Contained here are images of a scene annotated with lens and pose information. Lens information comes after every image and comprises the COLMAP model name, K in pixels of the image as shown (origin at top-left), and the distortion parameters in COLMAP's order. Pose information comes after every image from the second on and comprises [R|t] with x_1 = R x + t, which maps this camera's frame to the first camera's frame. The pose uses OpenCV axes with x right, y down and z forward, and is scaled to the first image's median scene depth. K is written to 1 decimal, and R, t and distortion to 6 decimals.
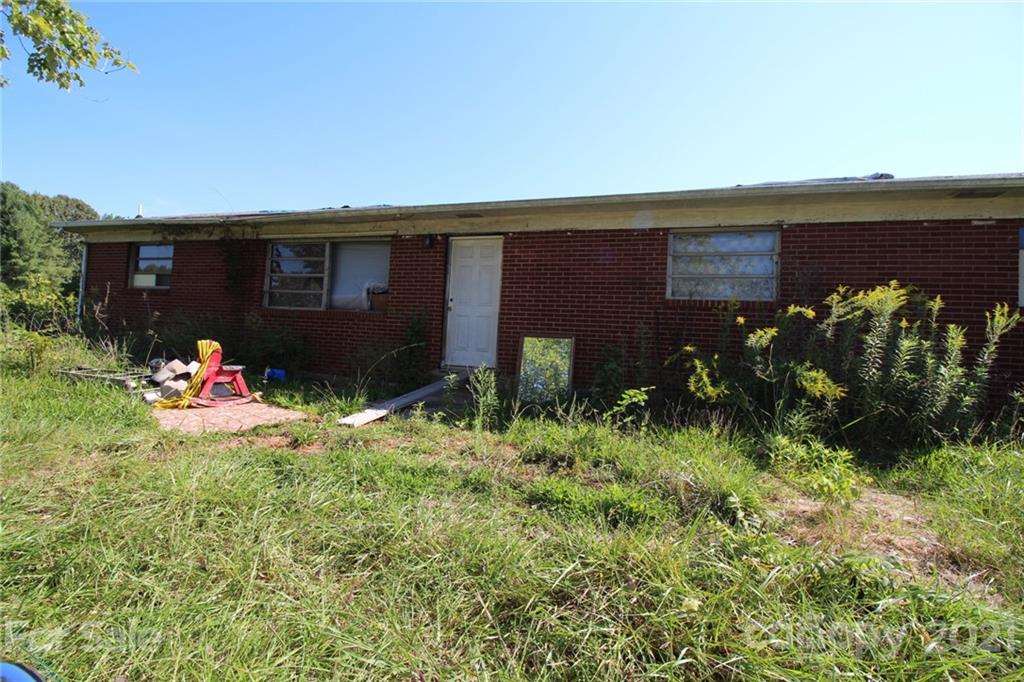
lens RADIAL K [[474.0, 0, 510.5], [0, 474.0, 332.1], [0, 0, 1]] dist [0.000042, -0.013004]
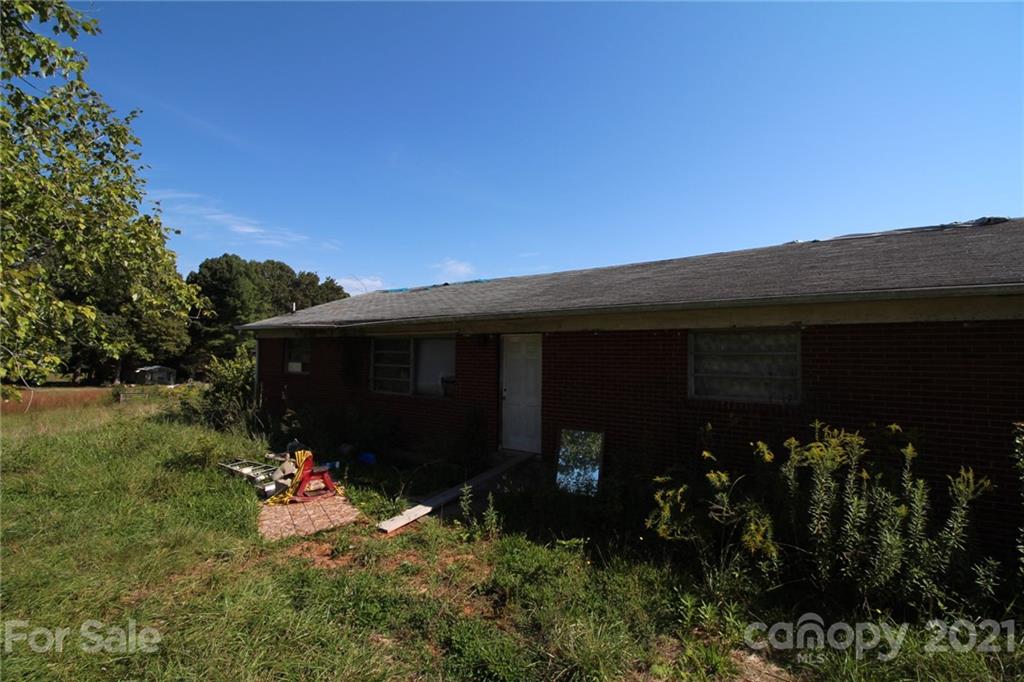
lens RADIAL K [[474.0, 0, 510.5], [0, 474.0, 332.1], [0, 0, 1]] dist [0.000042, -0.013004]
pose [[0.951366, -0.059353, -0.302292, 0.270659], [0.049873, 0.997994, -0.038992, -0.183416], [0.304000, 0.022019, 0.952418, -0.084739]]
